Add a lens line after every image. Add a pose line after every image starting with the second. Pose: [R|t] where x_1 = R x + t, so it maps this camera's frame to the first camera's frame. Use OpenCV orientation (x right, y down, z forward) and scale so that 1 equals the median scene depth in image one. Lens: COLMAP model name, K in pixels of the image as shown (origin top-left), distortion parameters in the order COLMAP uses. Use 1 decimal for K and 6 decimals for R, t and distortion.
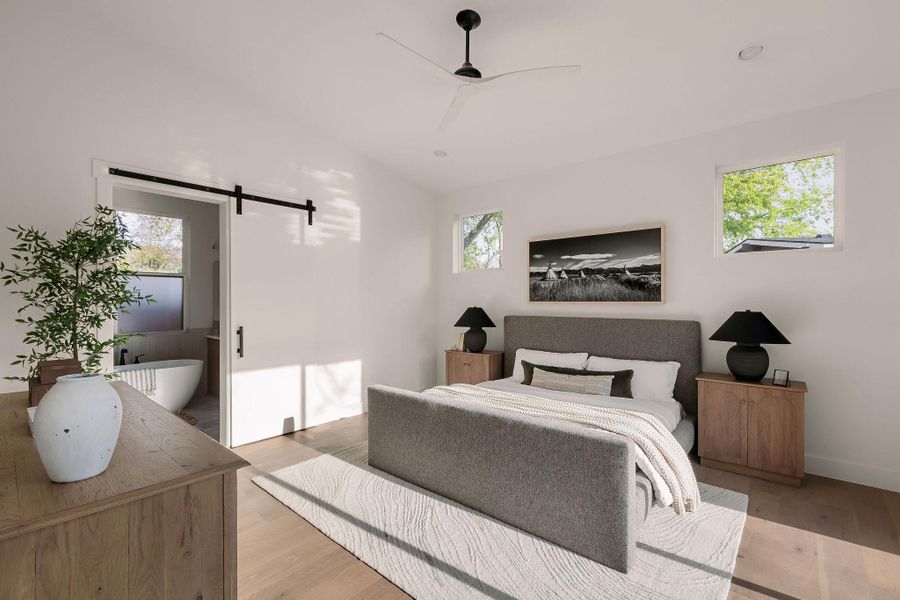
lens RADIAL K [[397.7, 0, 449.9], [0, 397.7, 302.0], [0, 0, 1]] dist [0.000849, 0.001153]
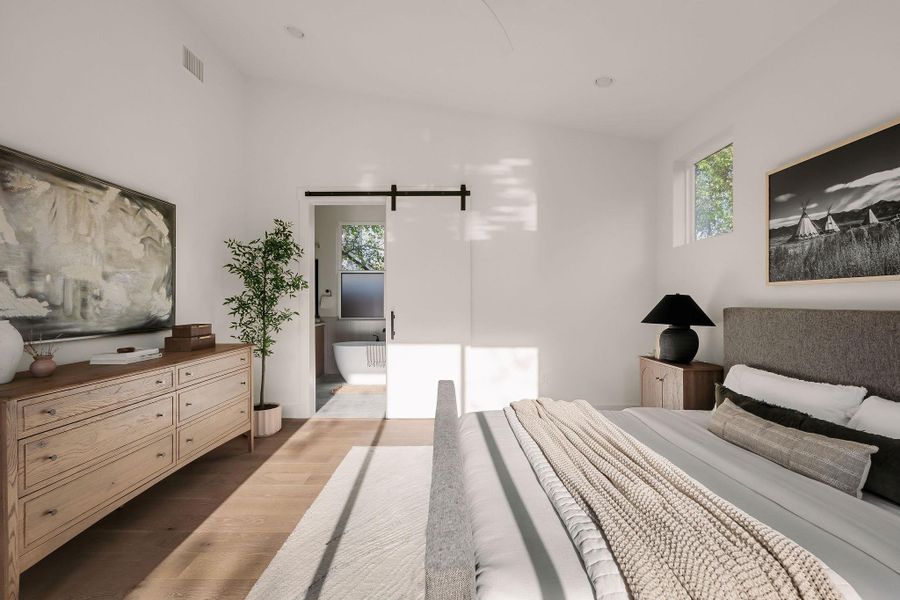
lens RADIAL K [[397.7, 0, 450.2], [0, 397.7, 304.1], [0, 0, 1]] dist [0.000849, 0.001153]
pose [[0.665135, 0.006514, -0.746695, 0.347918], [0.001091, 0.999952, 0.009695, 0.025555], [0.746723, -0.007263, 0.665096, 0.320639]]
